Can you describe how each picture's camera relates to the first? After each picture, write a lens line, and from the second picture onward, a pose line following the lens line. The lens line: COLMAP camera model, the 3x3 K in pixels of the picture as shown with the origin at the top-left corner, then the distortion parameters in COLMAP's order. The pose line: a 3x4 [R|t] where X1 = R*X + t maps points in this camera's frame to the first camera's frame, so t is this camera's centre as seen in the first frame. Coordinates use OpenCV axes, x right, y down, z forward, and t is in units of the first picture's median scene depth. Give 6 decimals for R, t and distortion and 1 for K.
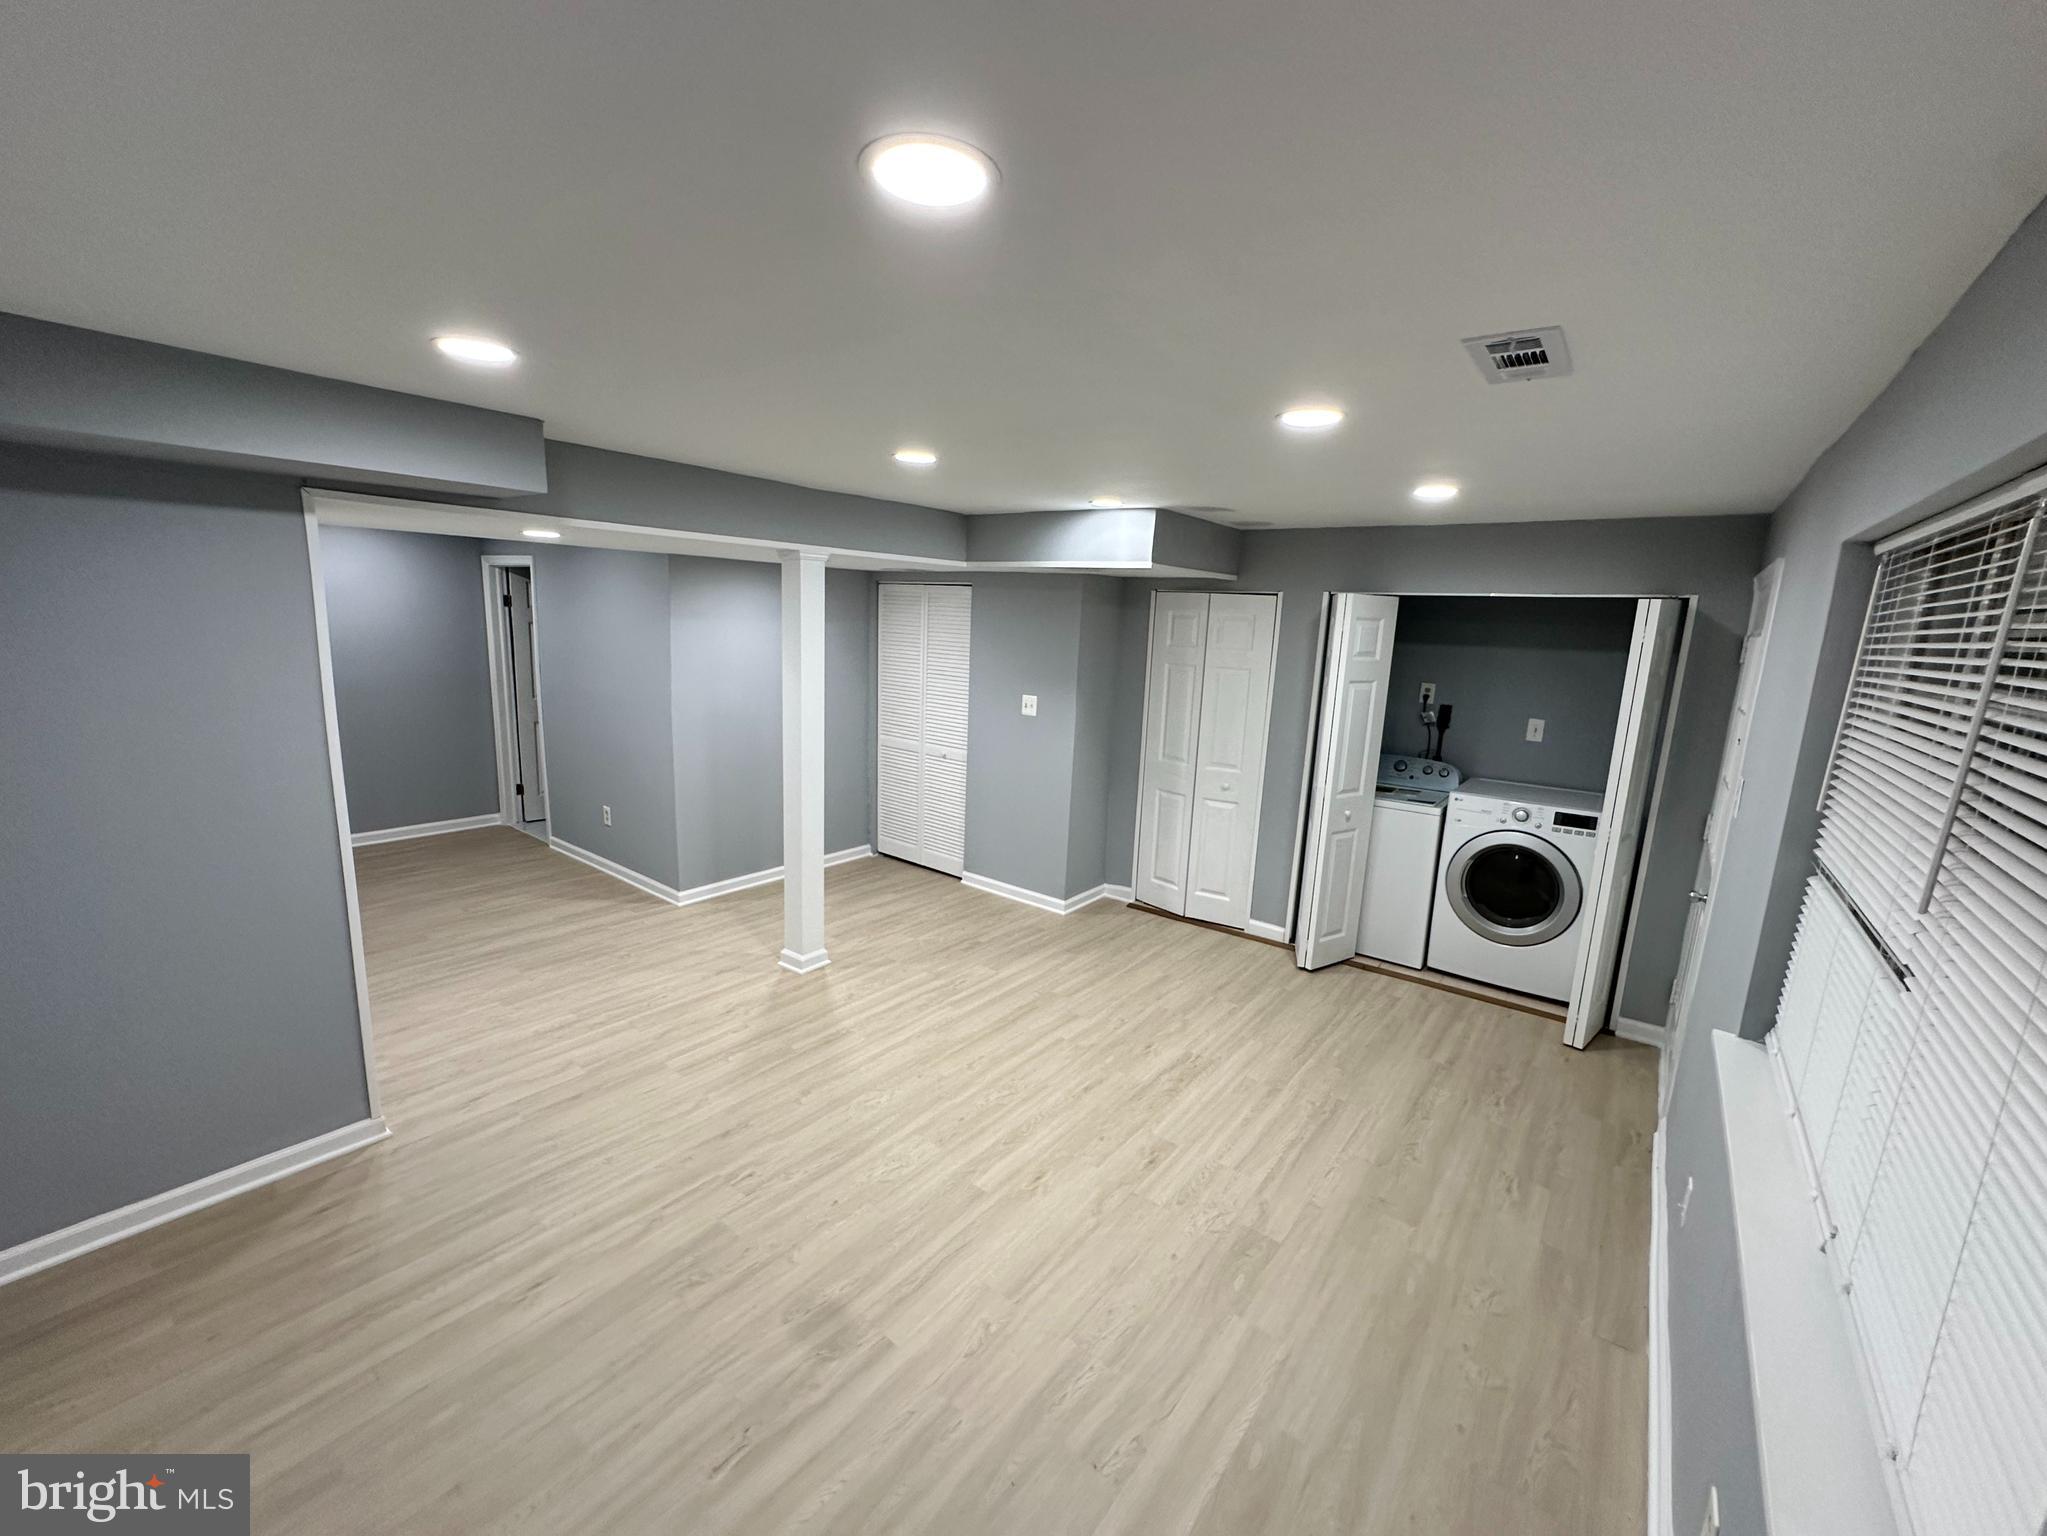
lens RADIAL K [[818.0, 0, 1020.8], [0, 818.0, 766.0], [0, 0, 1]] dist [-0.004504, -0.000291]
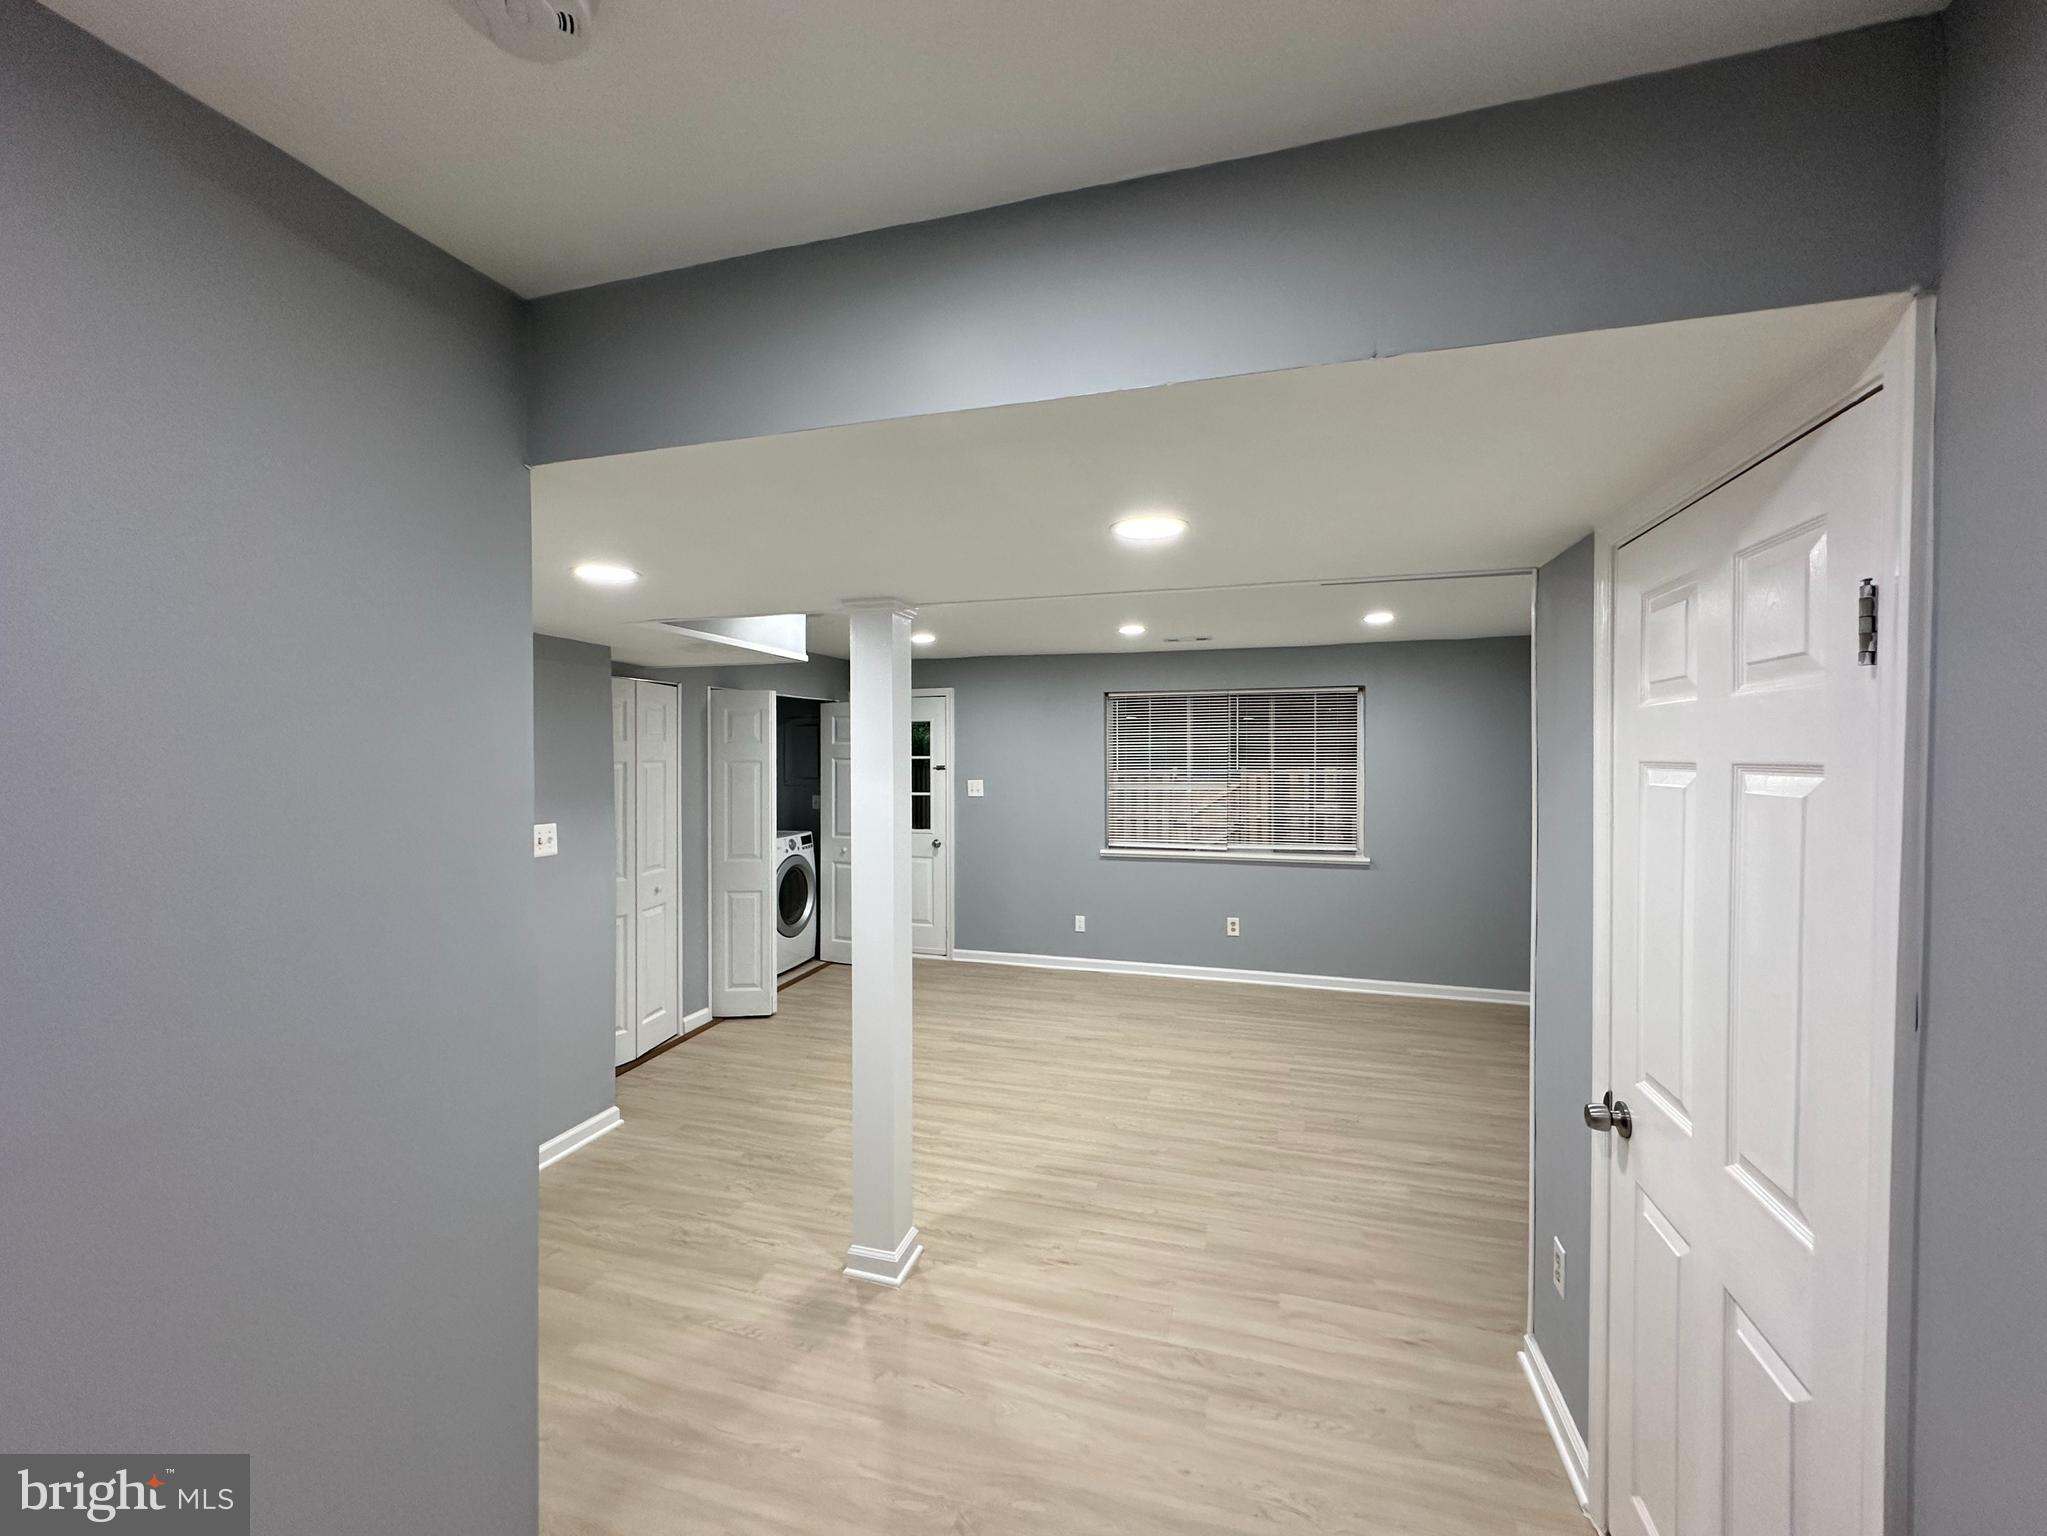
lens RADIAL K [[818.0, 0, 1020.8], [0, 818.0, 766.0], [0, 0, 1]] dist [-0.004504, -0.000291]
pose [[-0.360079, -0.053693, 0.931375, -0.926165], [0.158160, 0.980378, 0.117665, -0.191858], [-0.919417, 0.189675, -0.344522, 1.142690]]
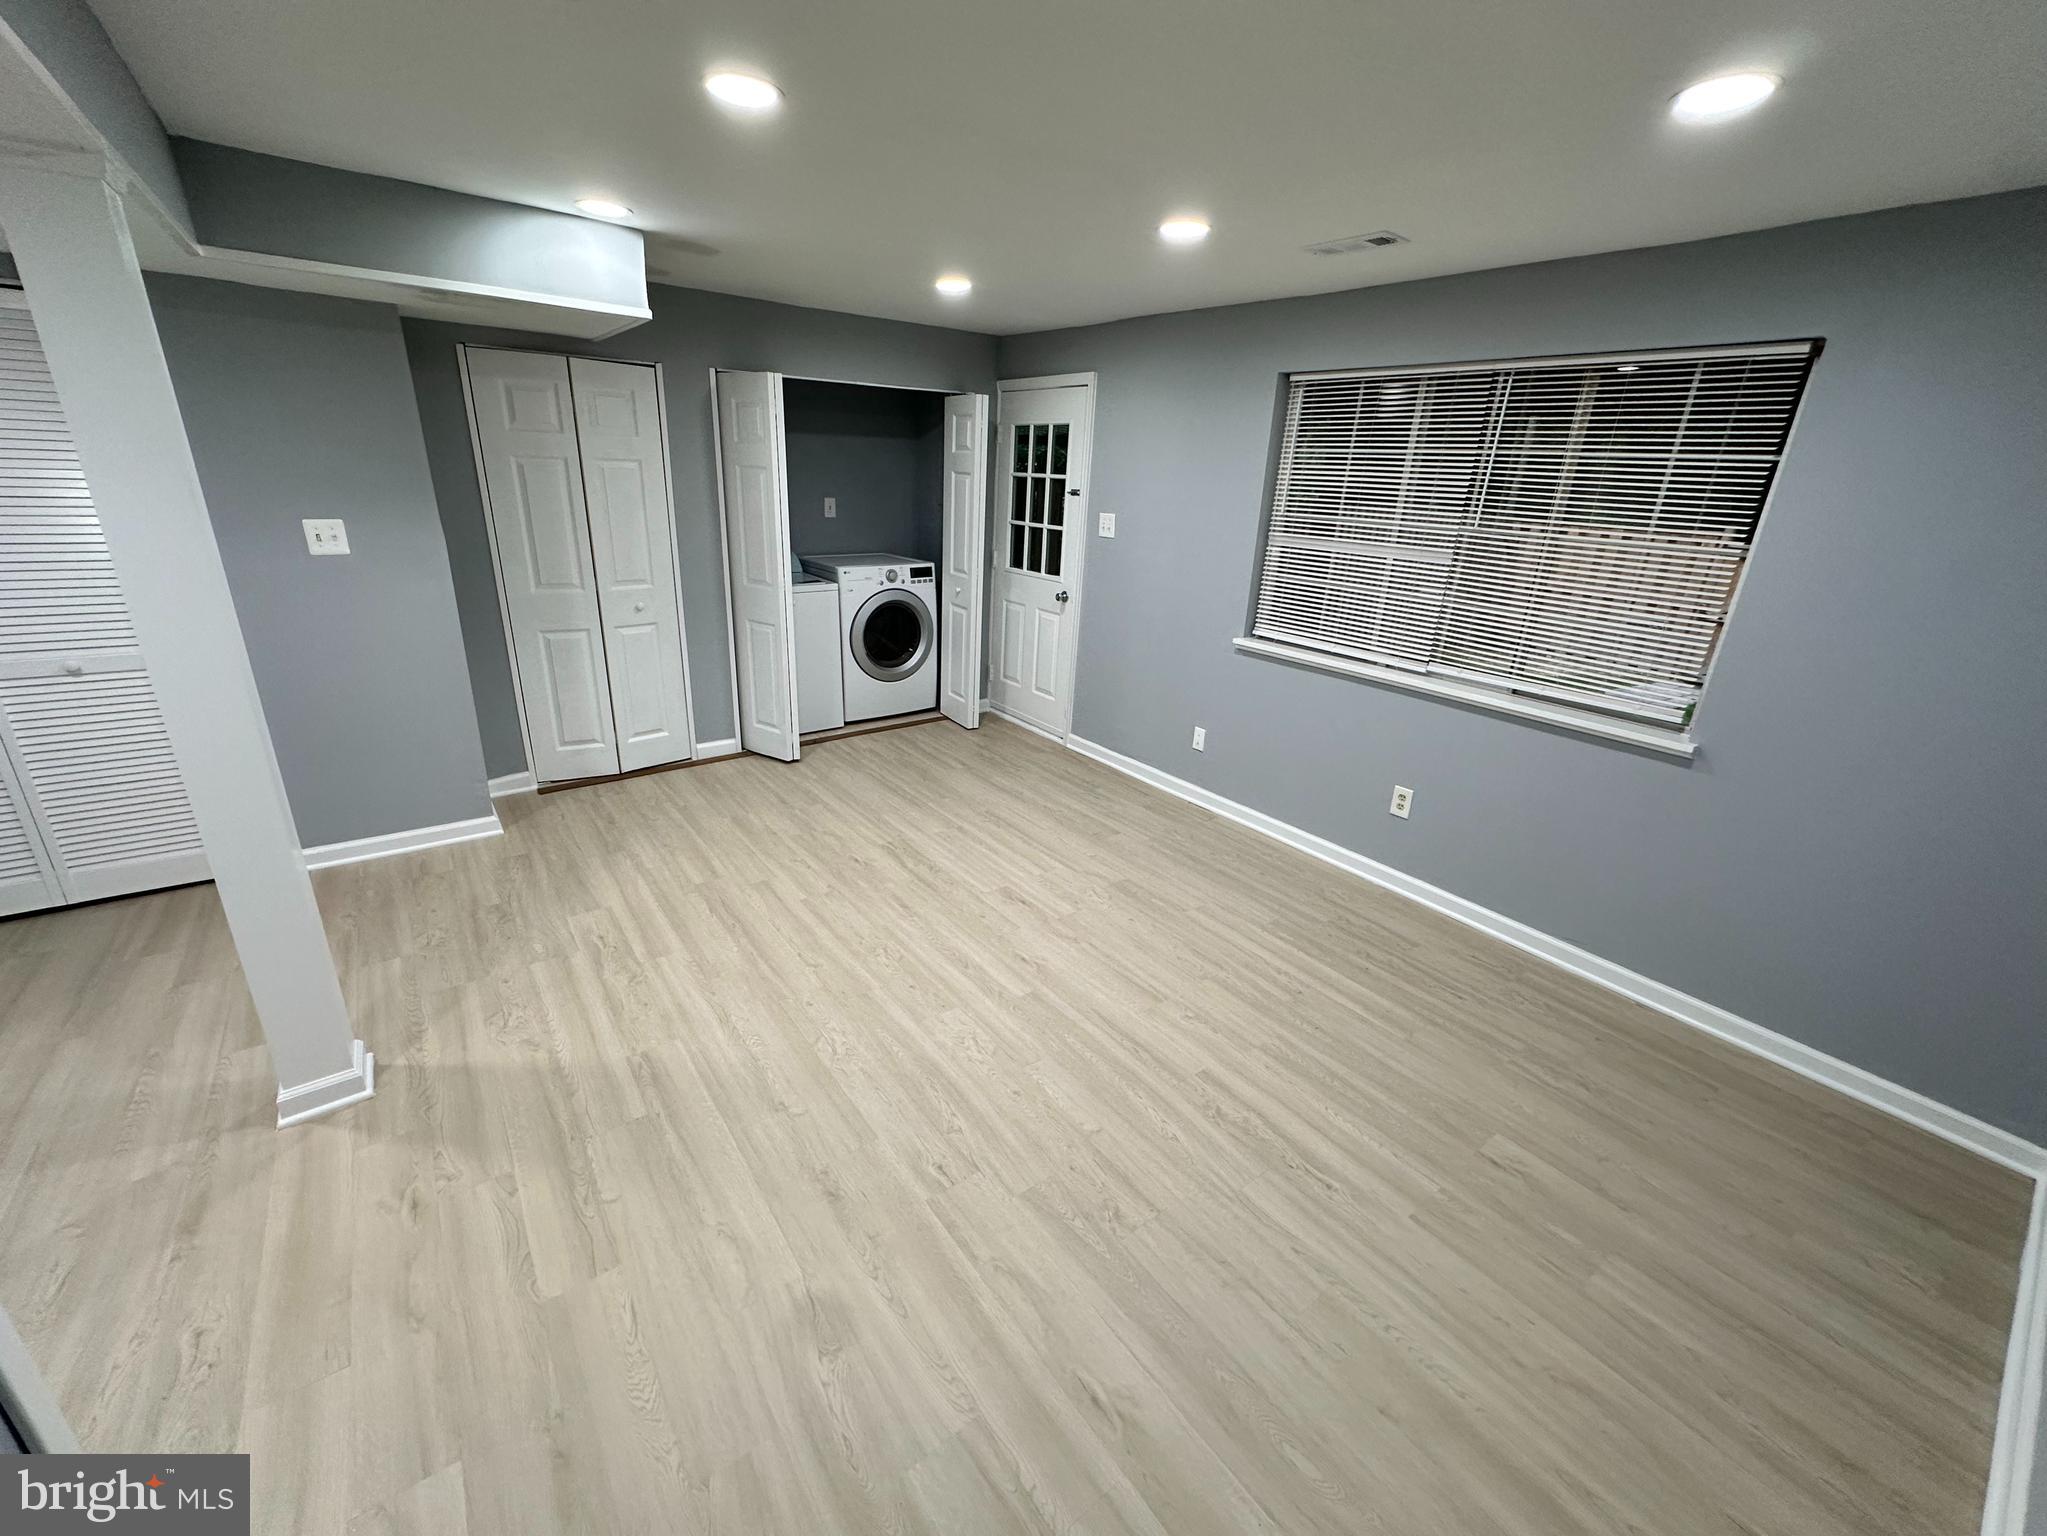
lens RADIAL K [[818.0, 0, 1020.8], [0, 818.0, 766.0], [0, 0, 1]] dist [-0.004504, -0.000291]
pose [[0.261476, -0.360183, 0.895488, -0.582962], [0.142555, 0.932001, 0.333244, -0.059047], [-0.954625, 0.040521, 0.295042, 0.469887]]
